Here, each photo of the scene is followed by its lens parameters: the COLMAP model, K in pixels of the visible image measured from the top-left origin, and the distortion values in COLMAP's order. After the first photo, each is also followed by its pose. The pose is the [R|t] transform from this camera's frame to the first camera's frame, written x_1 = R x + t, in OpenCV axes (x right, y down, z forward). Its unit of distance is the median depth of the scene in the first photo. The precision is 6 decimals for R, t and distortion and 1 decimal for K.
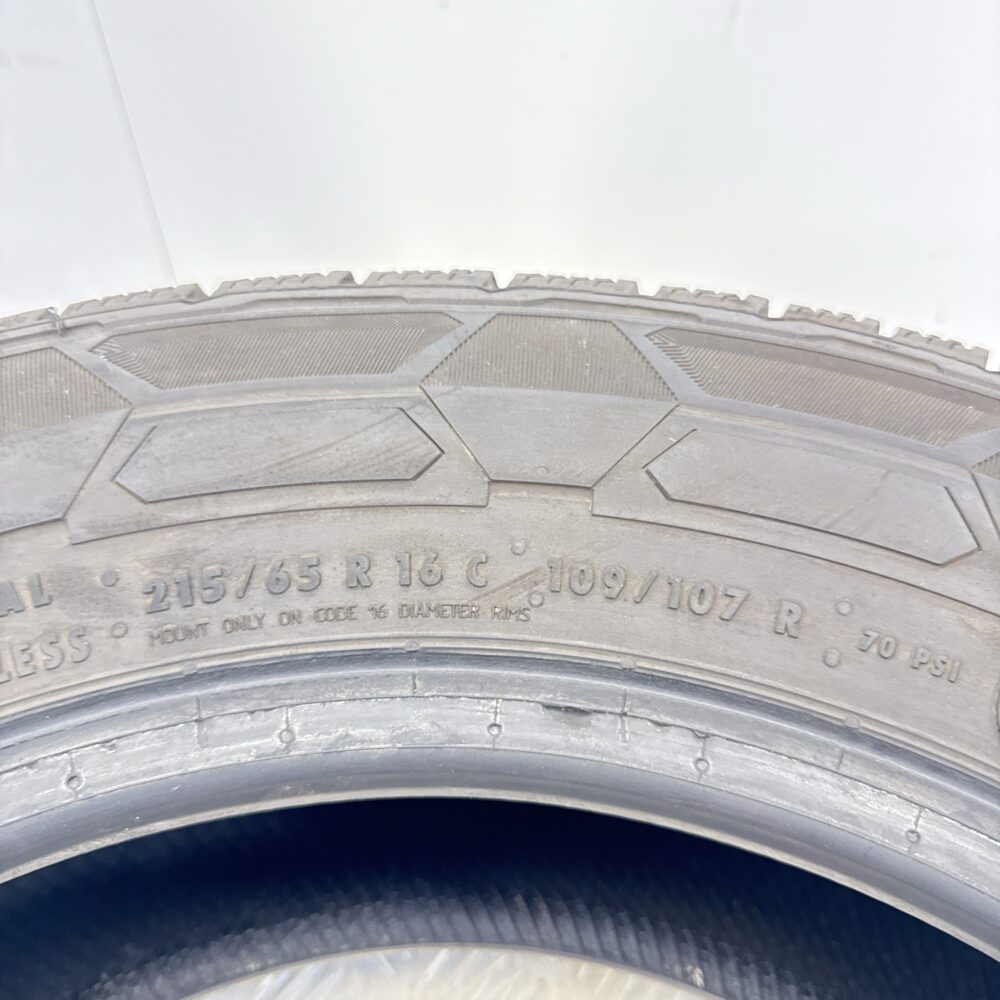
lens RADIAL K [[961.9, 0, 500.0], [0, 961.9, 500.0], [0, 0, 1]] dist [0.179815, -0.526526]
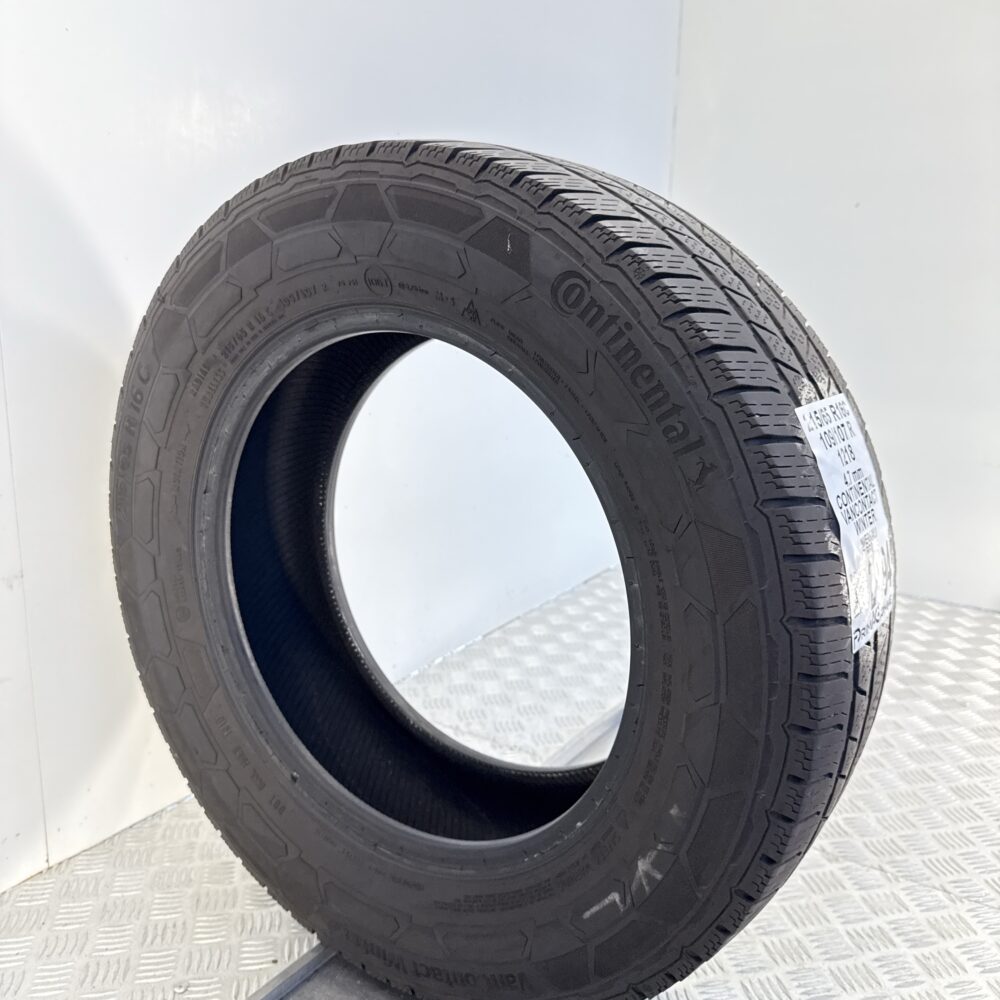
lens RADIAL K [[937.4, 0, 501.6], [0, 937.4, 488.4], [0, 0, 1]] dist [0.147503, -0.486484]
pose [[0.733862, -0.347996, -0.583391, 2.571611], [0.638035, 0.647871, 0.416143, -0.440290], [0.233146, -0.677615, 0.697481, -1.840935]]
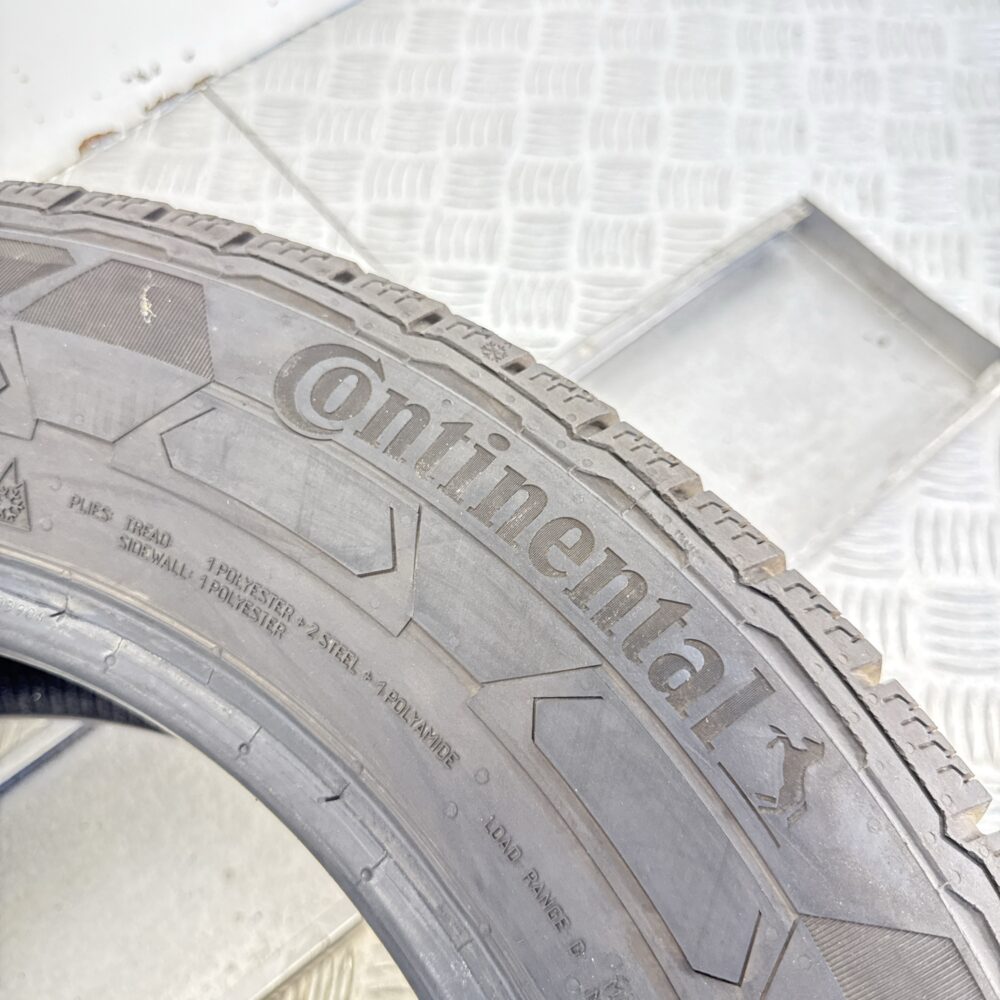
lens RADIAL K [[961.9, 0, 500.0], [0, 961.9, 500.0], [0, 0, 1]] dist [0.179815, -0.526526]
pose [[0.828067, -0.528116, 0.188143, 1.133553], [0.468686, 0.836268, 0.284587, 0.377298], [-0.307633, -0.147477, 0.940007, -0.585237]]
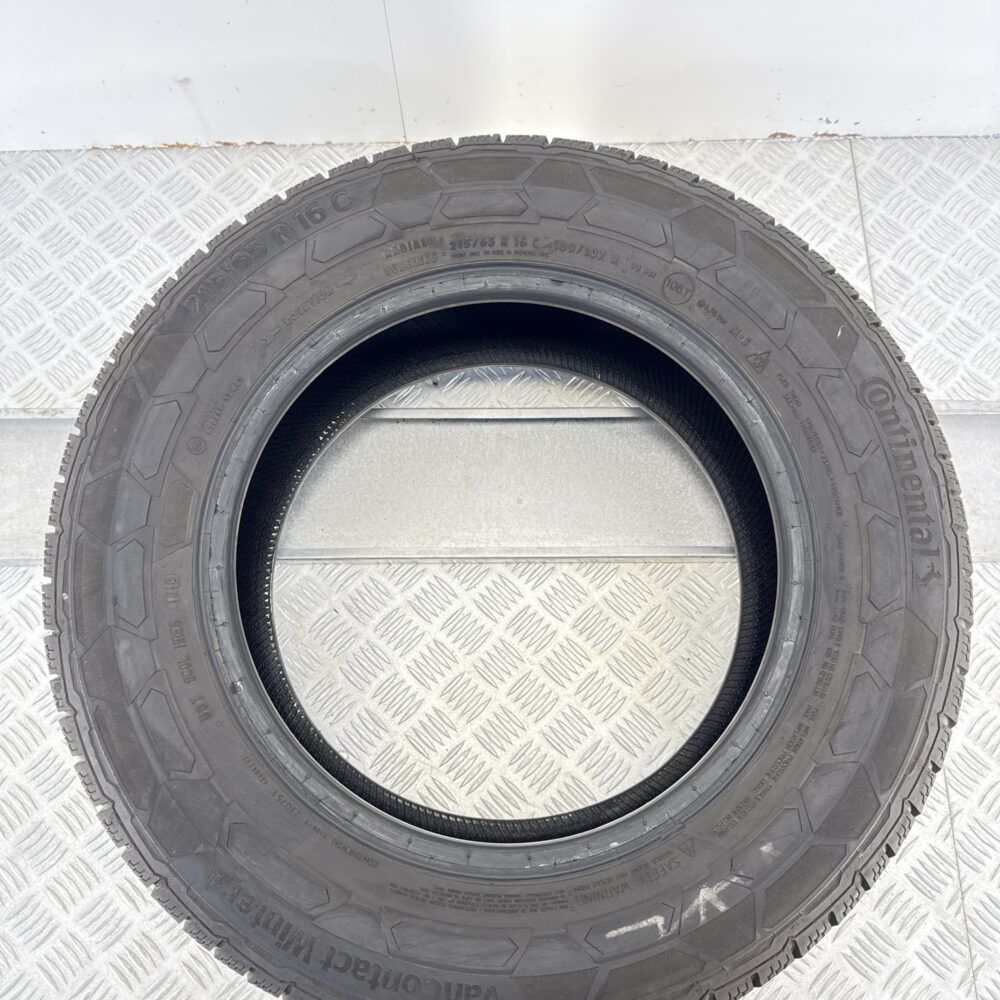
lens RADIAL K [[961.9, 0, 500.0], [0, 961.9, 500.0], [0, 0, 1]] dist [0.179815, -0.526526]
pose [[0.997446, 0.060454, -0.038032, 0.042839], [-0.041057, 0.921048, 0.387279, -0.466256], [0.058442, -0.384728, 0.921178, -2.903589]]
